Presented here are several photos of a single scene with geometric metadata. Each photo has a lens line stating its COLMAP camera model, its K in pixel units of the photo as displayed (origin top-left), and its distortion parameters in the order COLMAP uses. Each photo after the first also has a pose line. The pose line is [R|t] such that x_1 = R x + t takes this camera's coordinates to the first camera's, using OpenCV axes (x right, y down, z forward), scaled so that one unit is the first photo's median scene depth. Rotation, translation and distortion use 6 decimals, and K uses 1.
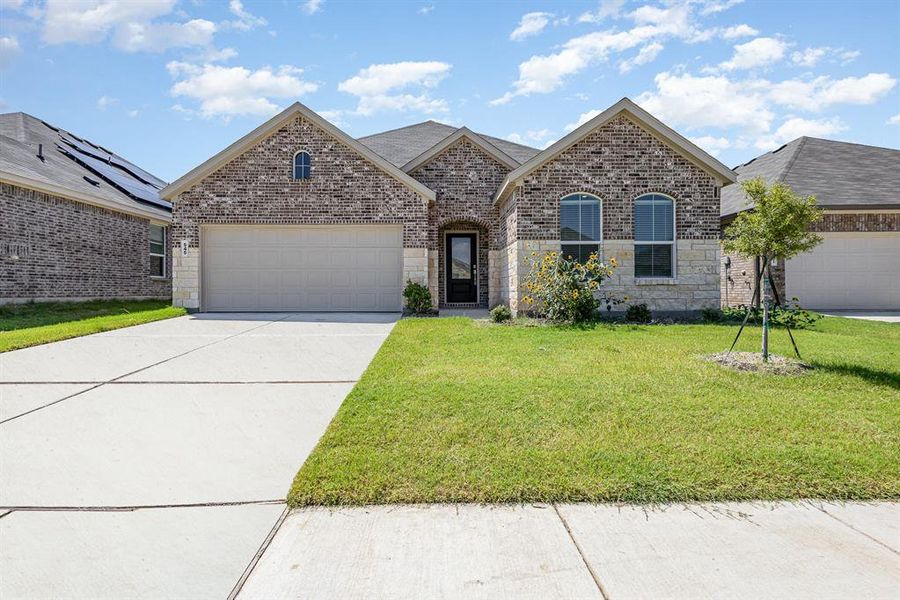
lens RADIAL K [[404.6, 0, 448.0], [0, 404.6, 291.9], [0, 0, 1]] dist [0.008598, 0.000107]
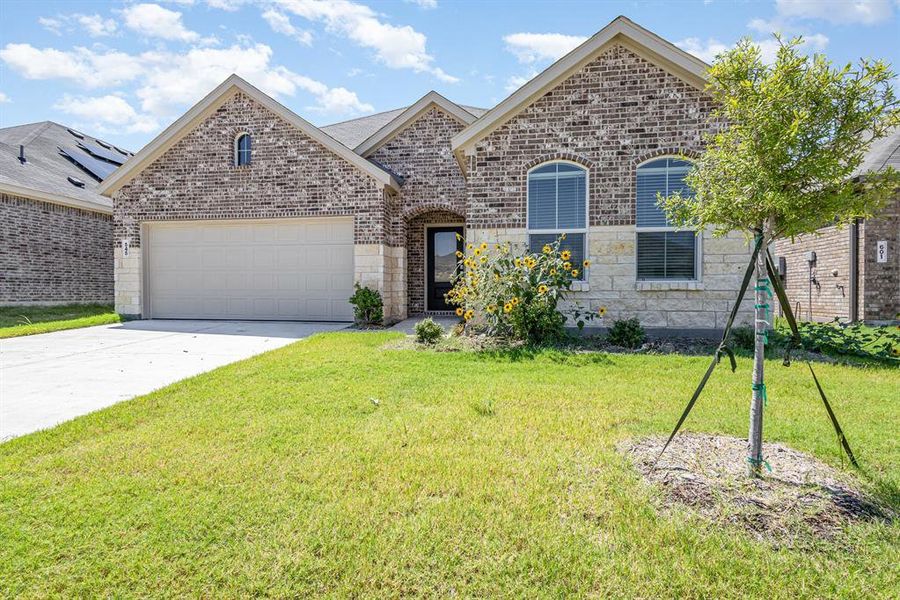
lens RADIAL K [[404.6, 0, 454.7], [0, 404.6, 301.5], [0, 0, 1]] dist [0.008598, 0.000107]
pose [[0.986400, 0.006988, -0.164216, 0.226425], [-0.004321, 0.999853, 0.016595, -0.007110], [0.164308, -0.015660, 0.986285, 0.222381]]
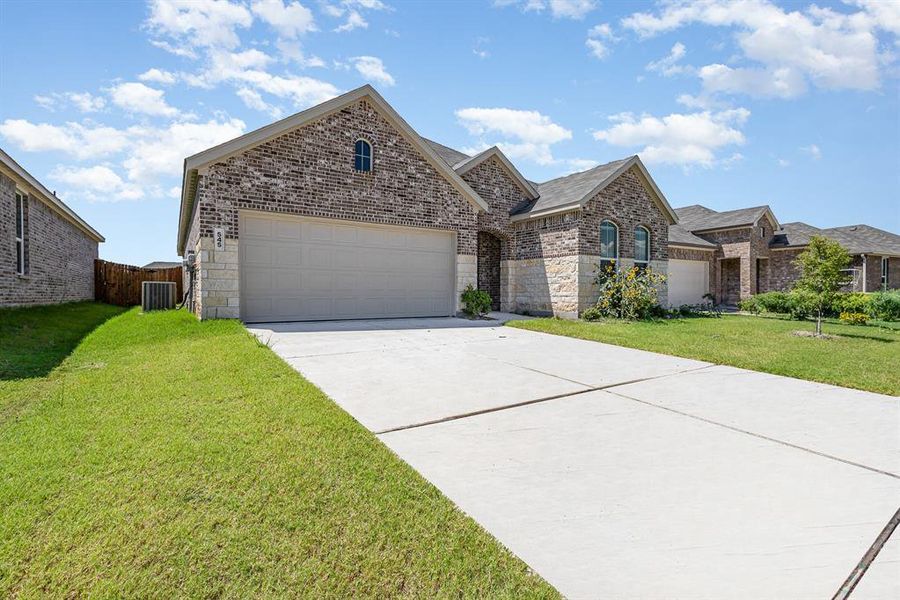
lens RADIAL K [[404.6, 0, 440.5], [0, 404.6, 299.9], [0, 0, 1]] dist [0.008598, 0.000107]
pose [[0.847692, -0.006401, 0.530450, -0.699360], [-0.000231, 0.999923, 0.012435, -0.004867], [-0.530489, -0.010664, 0.847625, 0.150366]]
